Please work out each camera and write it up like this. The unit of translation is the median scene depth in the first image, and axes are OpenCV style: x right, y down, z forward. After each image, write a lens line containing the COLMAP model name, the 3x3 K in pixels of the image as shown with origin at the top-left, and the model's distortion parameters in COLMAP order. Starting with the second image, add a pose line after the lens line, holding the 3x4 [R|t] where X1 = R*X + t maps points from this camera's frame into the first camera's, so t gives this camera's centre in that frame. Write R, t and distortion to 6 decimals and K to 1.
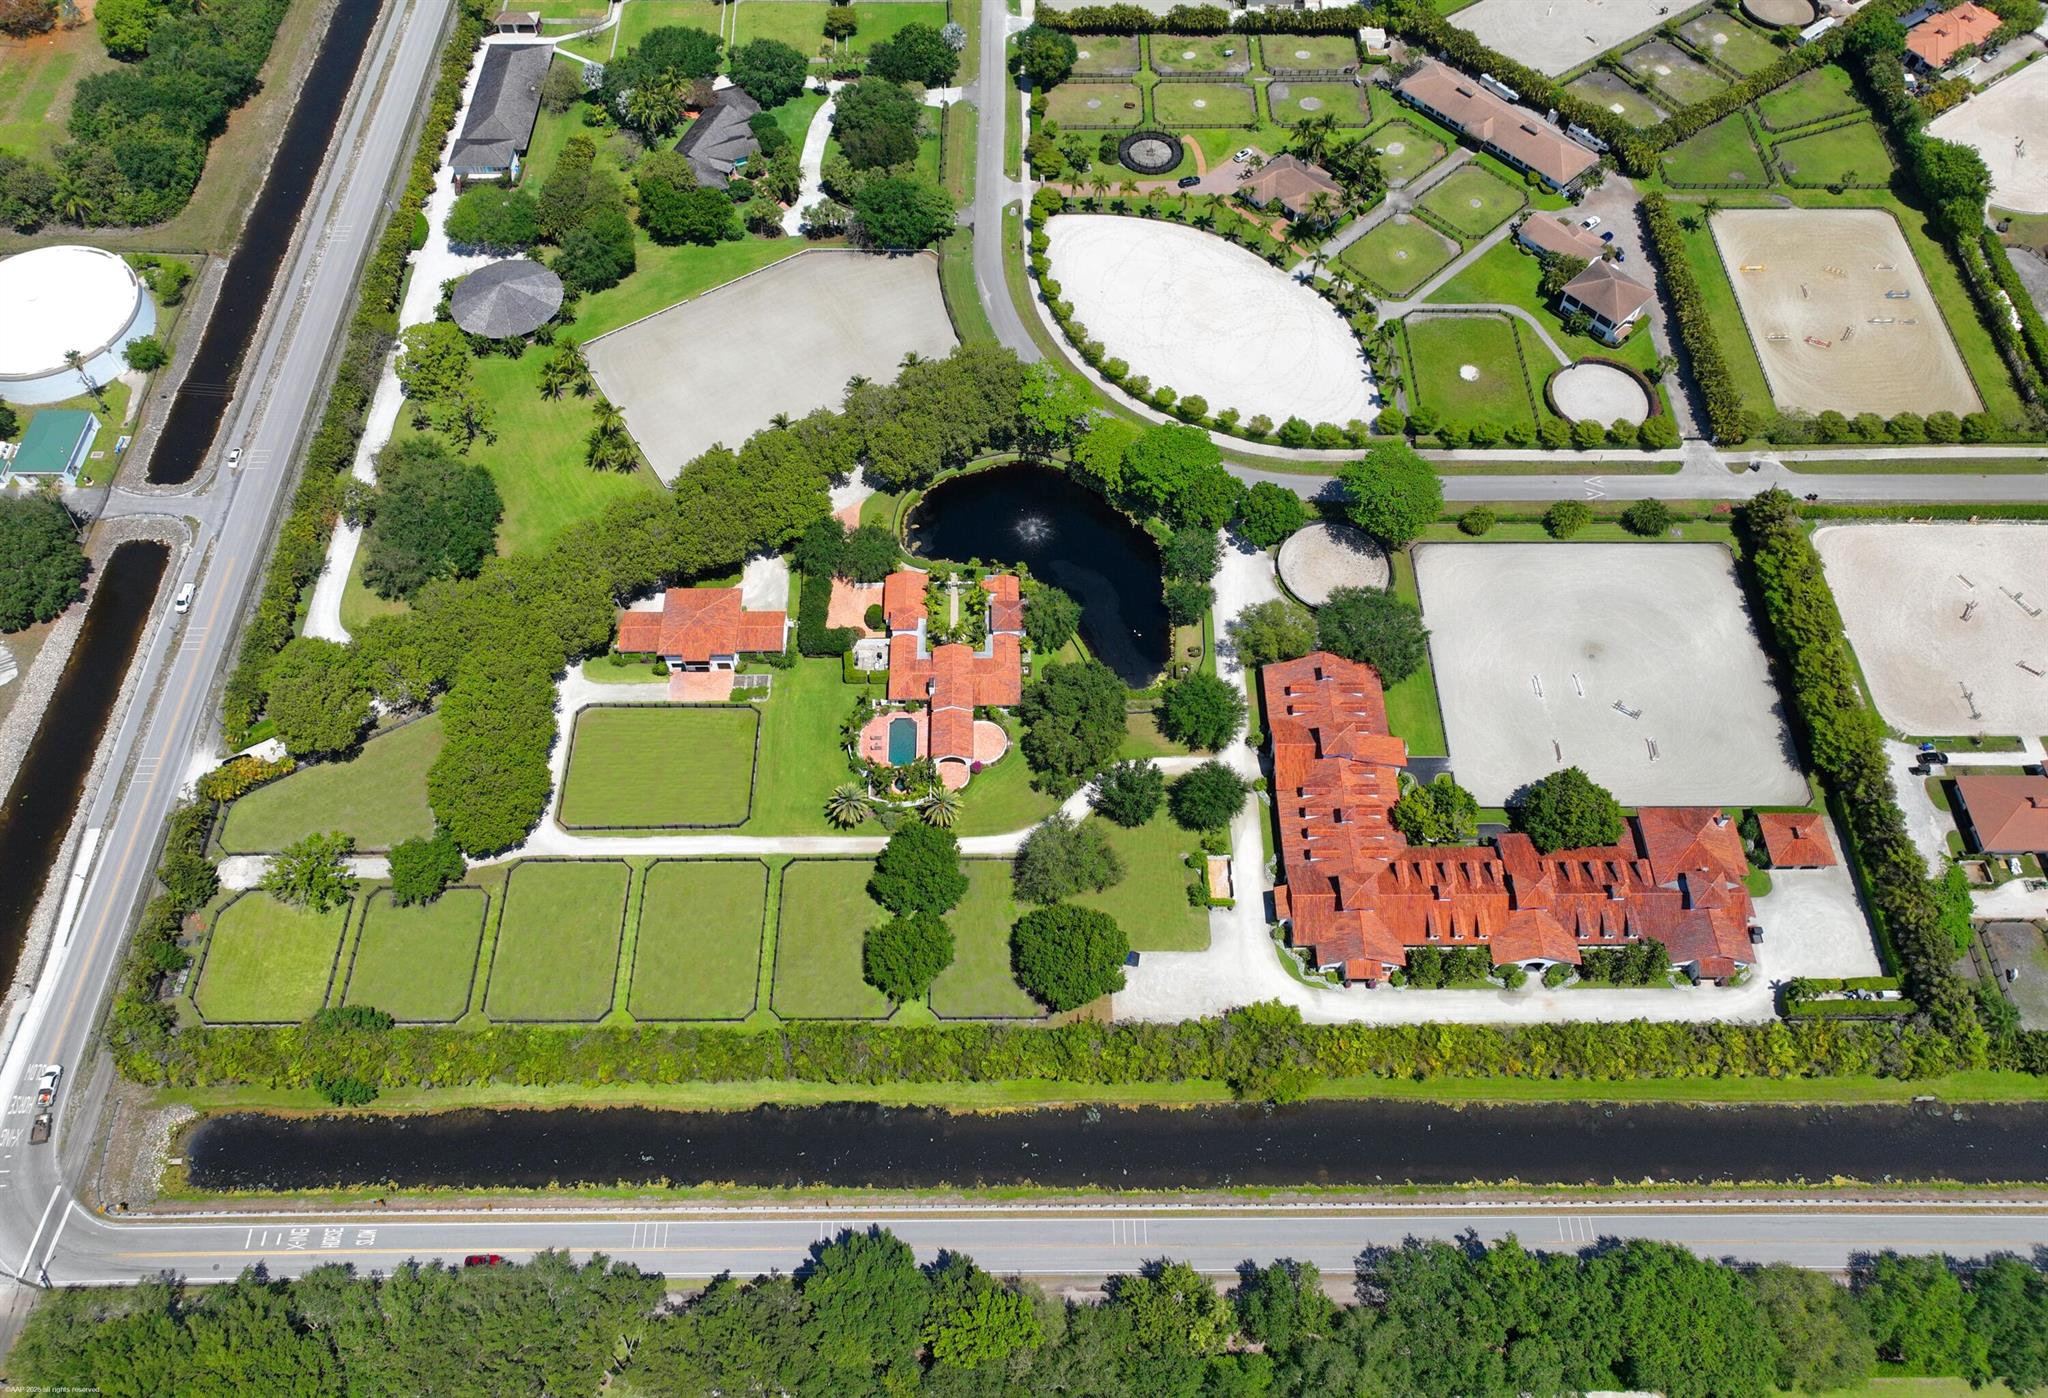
lens RADIAL K [[1545.5, 0, 1030.3], [0, 1545.5, 665.5], [0, 0, 1]] dist [0.002372, 0.006289]
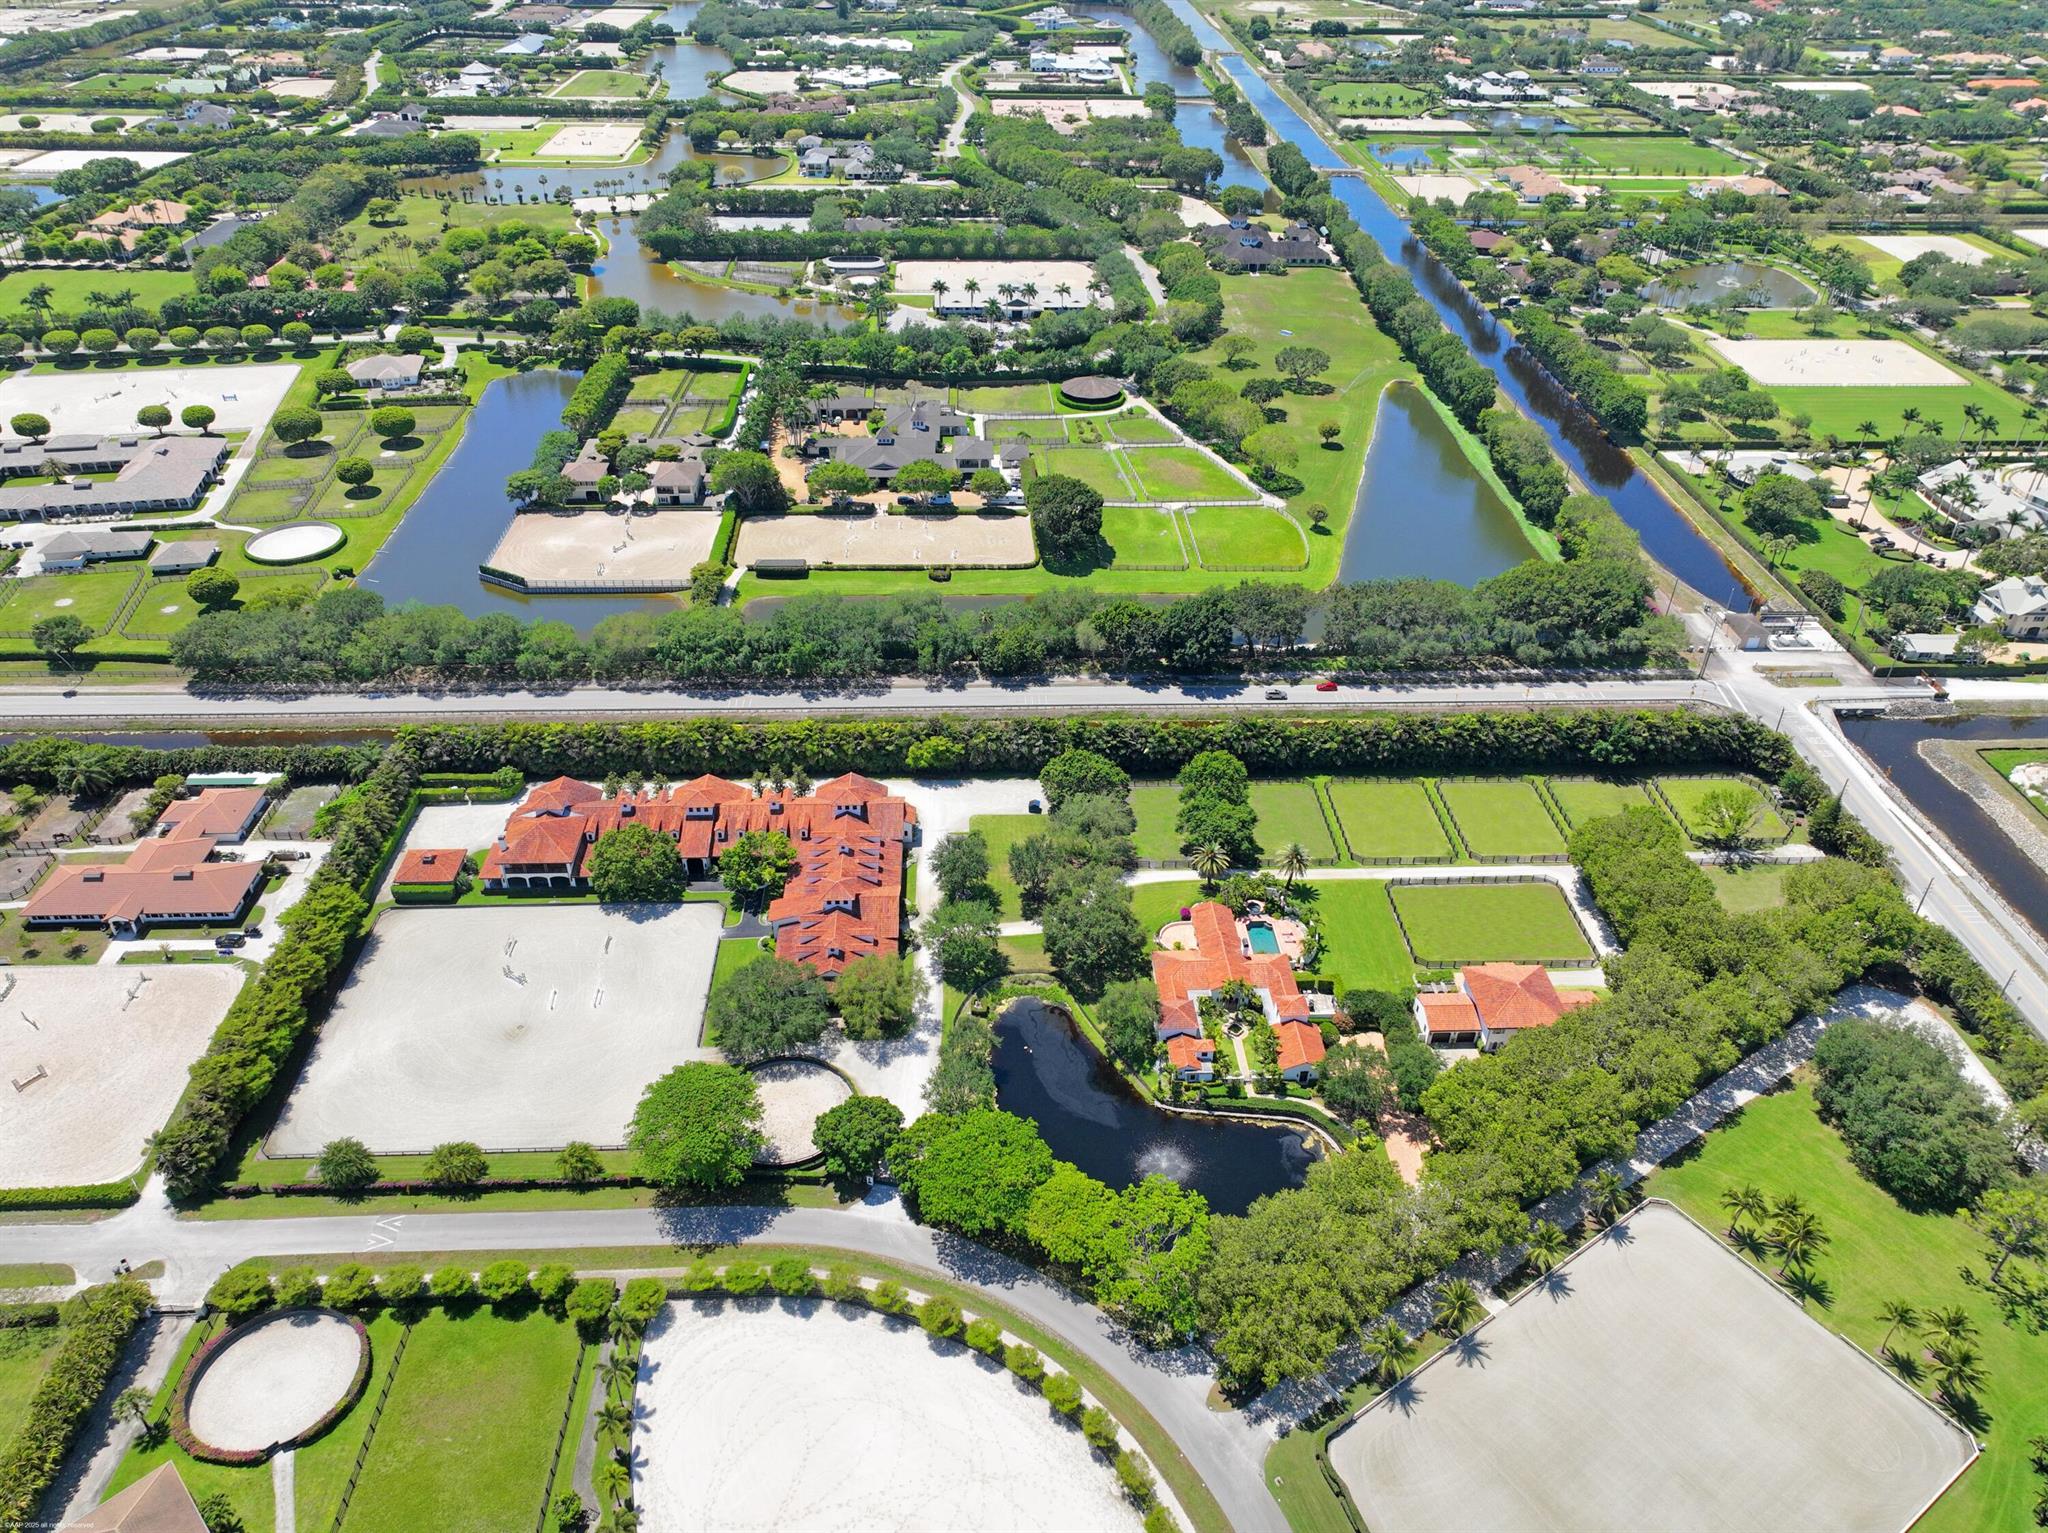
lens RADIAL K [[1468.5, 0, 1024.0], [0, 1468.5, 766.5], [0, 0, 1]] dist [-0.001792, 0.013482]
pose [[-0.999319, 0.005701, -0.036445, 0.098818], [-0.036455, -0.001786, 0.999334, -0.831152], [0.005632, 0.999982, 0.001992, 0.819022]]
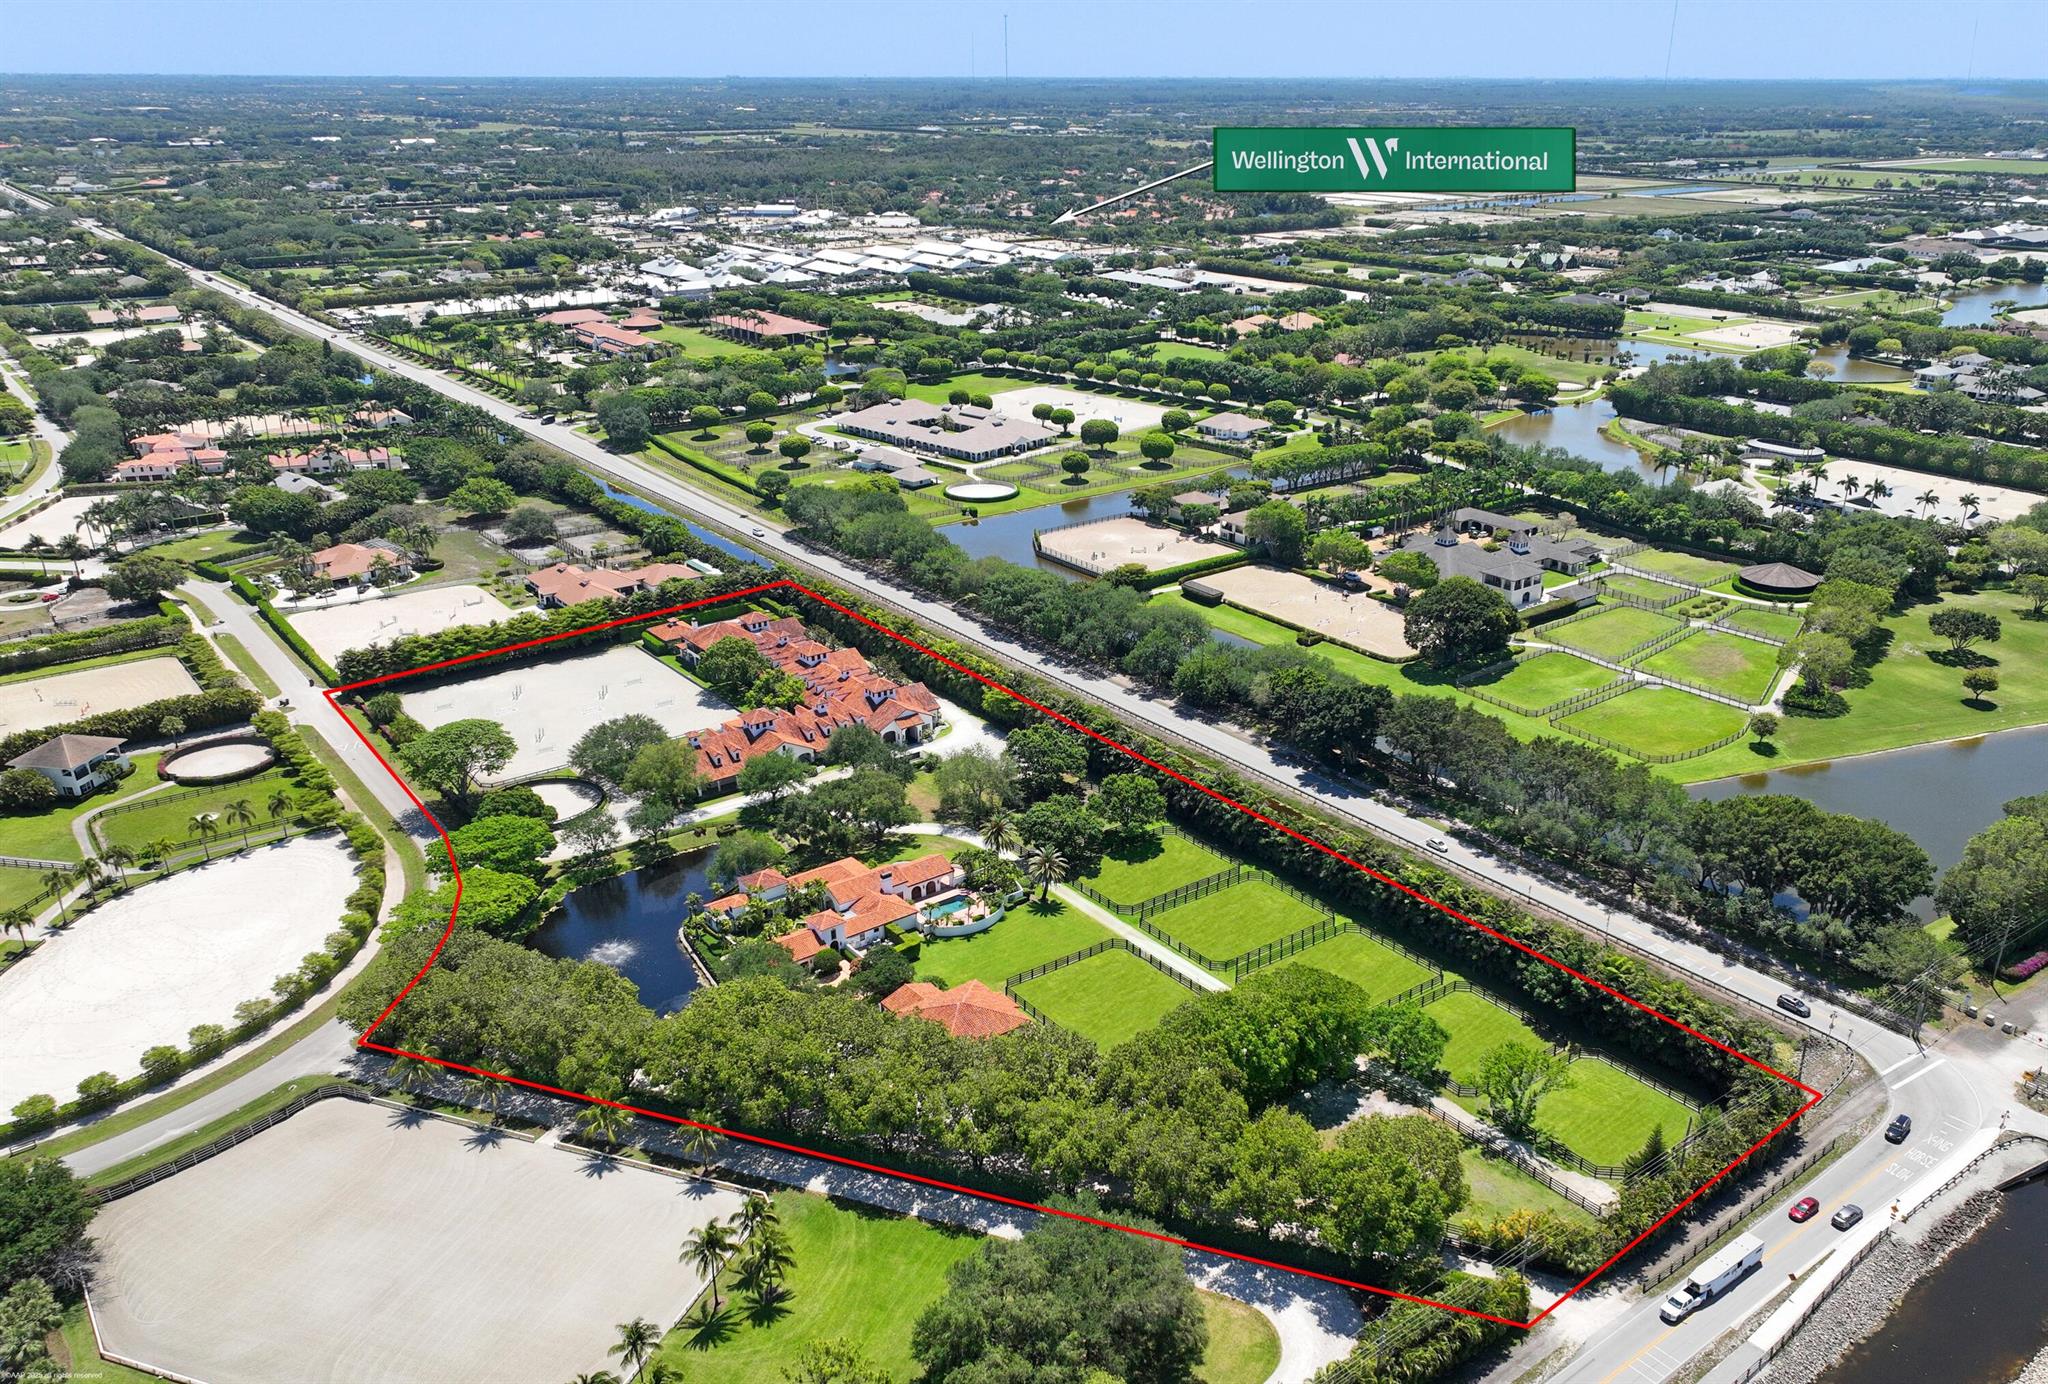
lens RADIAL K [[1593.6, 0, 1080.5], [0, 1593.6, 692.6], [0, 0, 1]] dist [0.003301, 0.009162]
pose [[-0.613970, -0.292137, 0.733278, -0.749992], [0.653763, 0.332357, 0.679803, -0.560770], [-0.442306, 0.896769, -0.013069, 0.794722]]
